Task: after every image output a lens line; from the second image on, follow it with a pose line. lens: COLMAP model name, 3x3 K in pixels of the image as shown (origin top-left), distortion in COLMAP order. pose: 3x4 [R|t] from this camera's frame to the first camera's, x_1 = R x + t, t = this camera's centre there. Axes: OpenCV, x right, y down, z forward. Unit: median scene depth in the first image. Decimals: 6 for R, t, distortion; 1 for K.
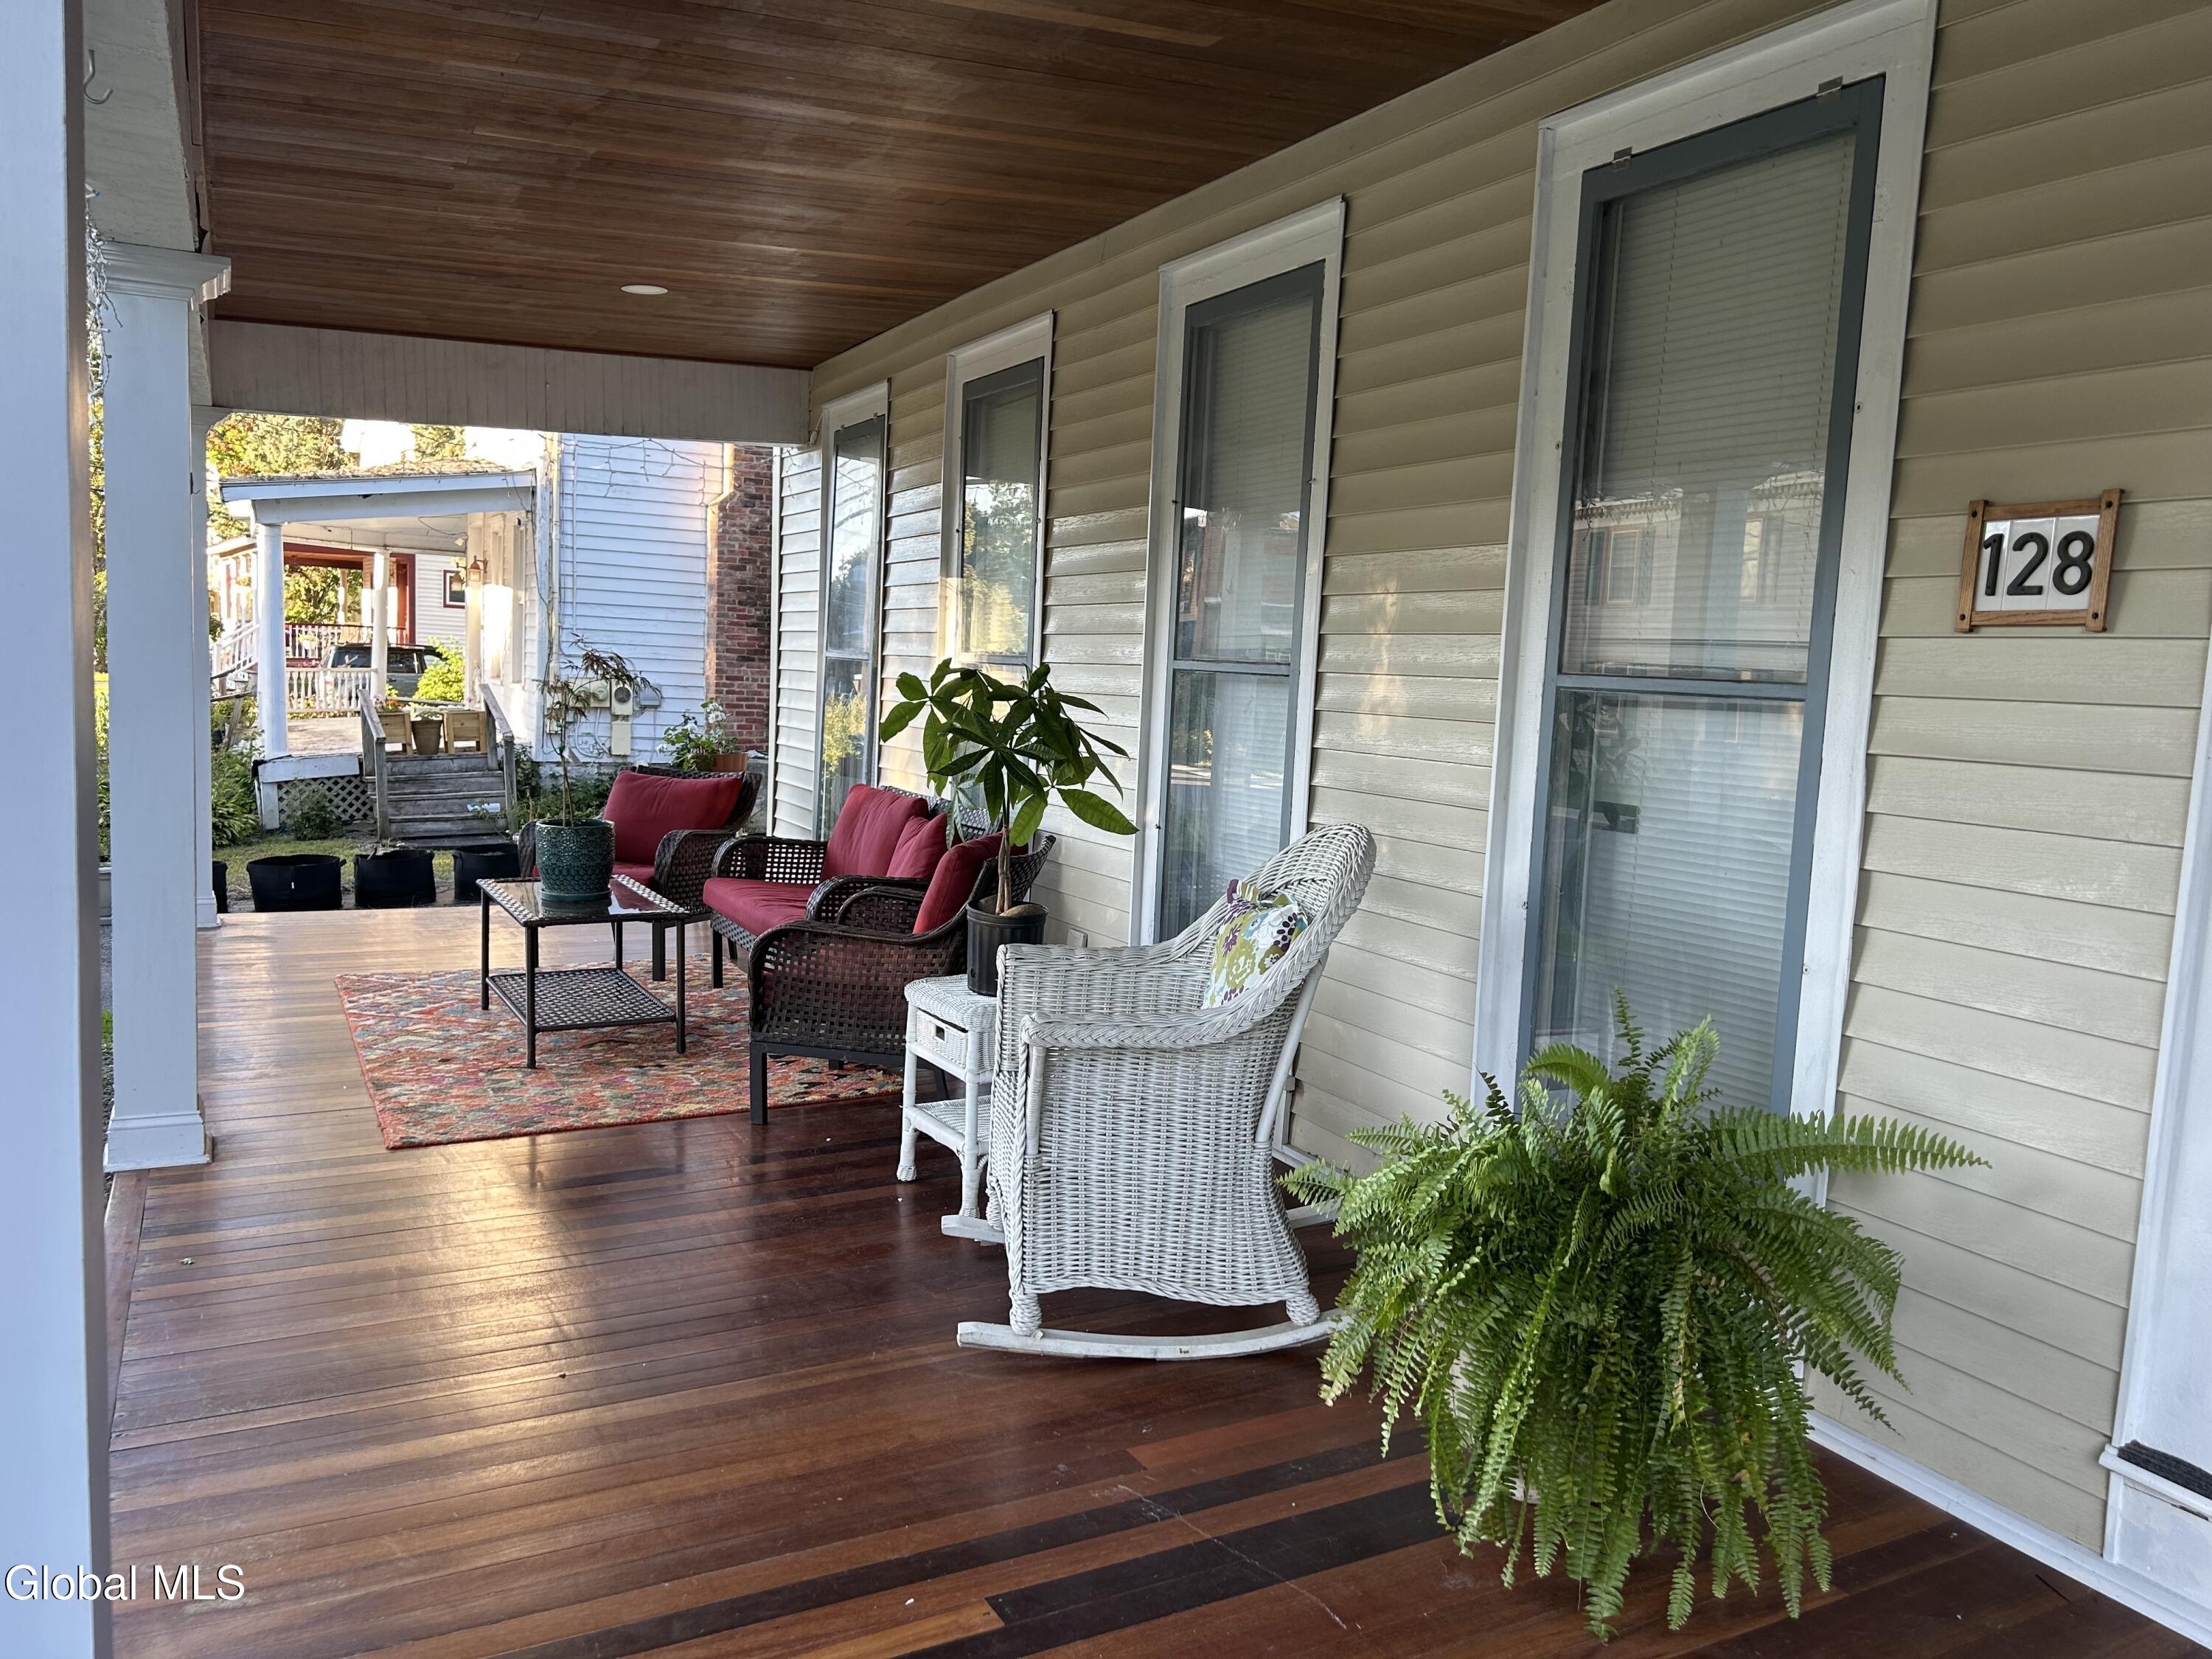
lens RADIAL K [[1653.3, 0, 1097.9], [0, 1653.3, 843.5], [0, 0, 1]] dist [0.026699, -0.024349]
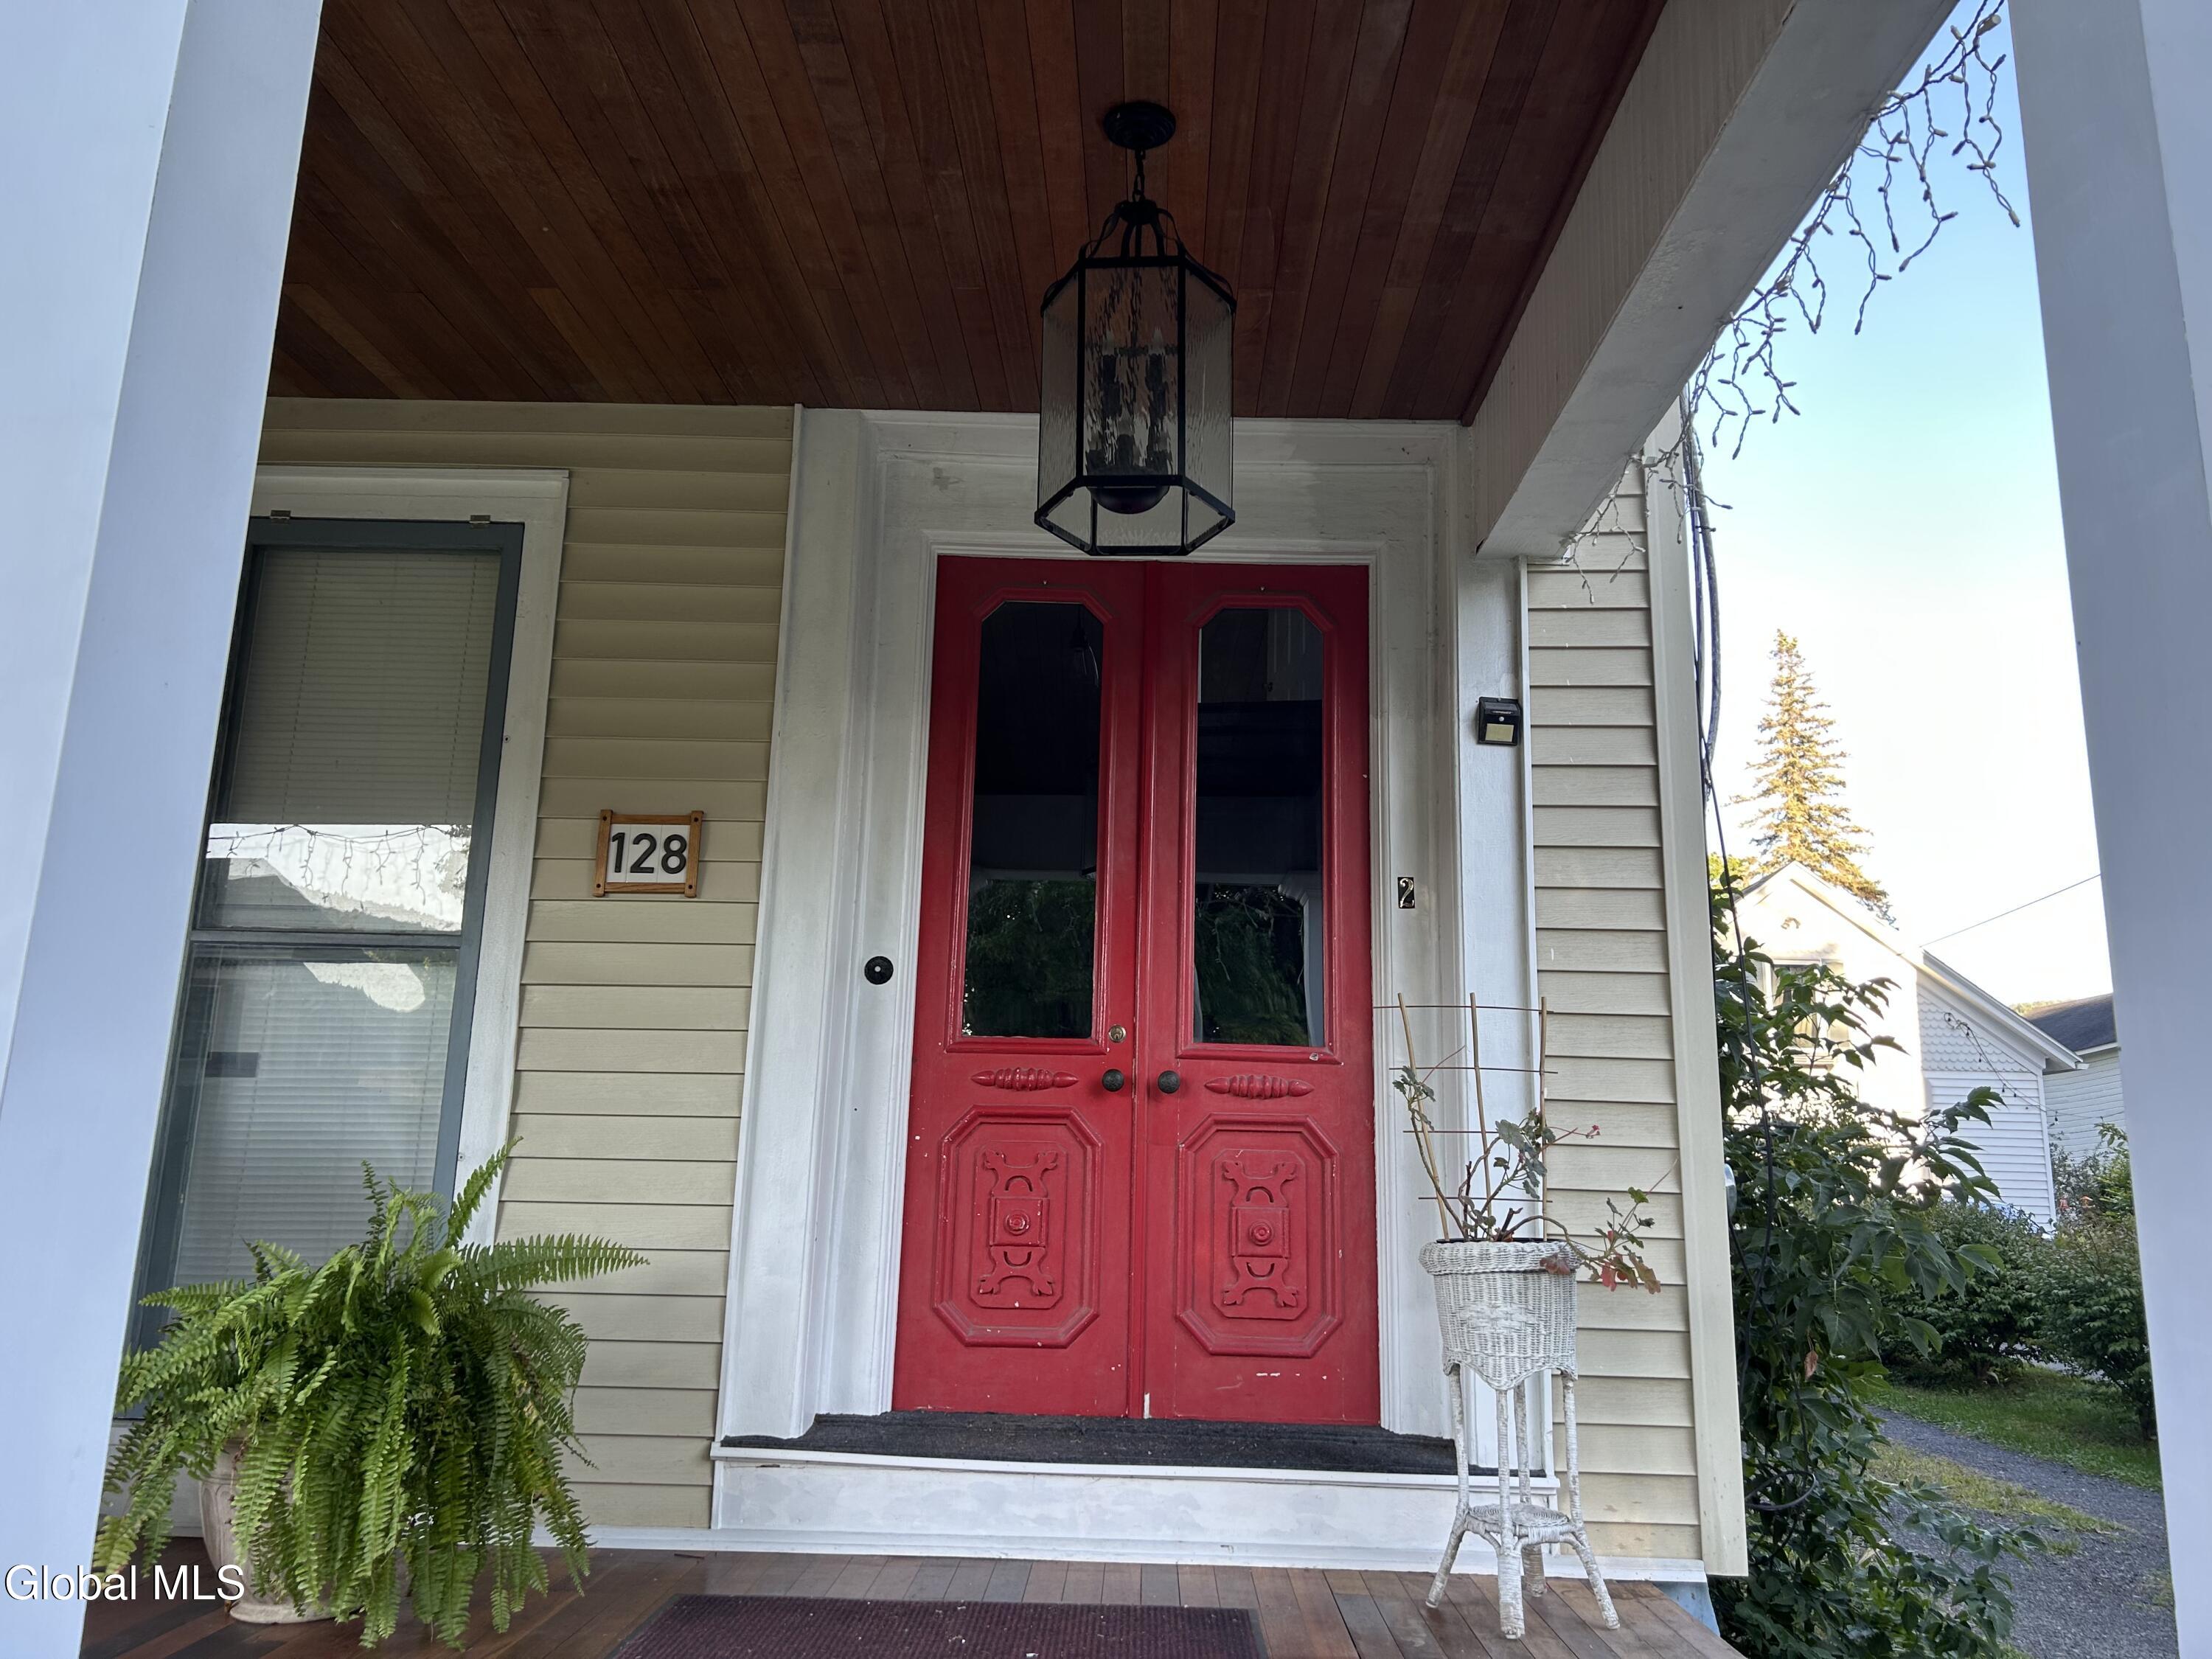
lens RADIAL K [[1653.3, 0, 1098.1], [0, 1653.3, 820.8], [0, 0, 1]] dist [0.026699, -0.024349]
pose [[0.491833, 0.162948, 0.855306, -0.548057], [0.086853, 0.968250, -0.234409, 0.198874], [-0.866347, 0.189576, 0.462065, -0.066699]]
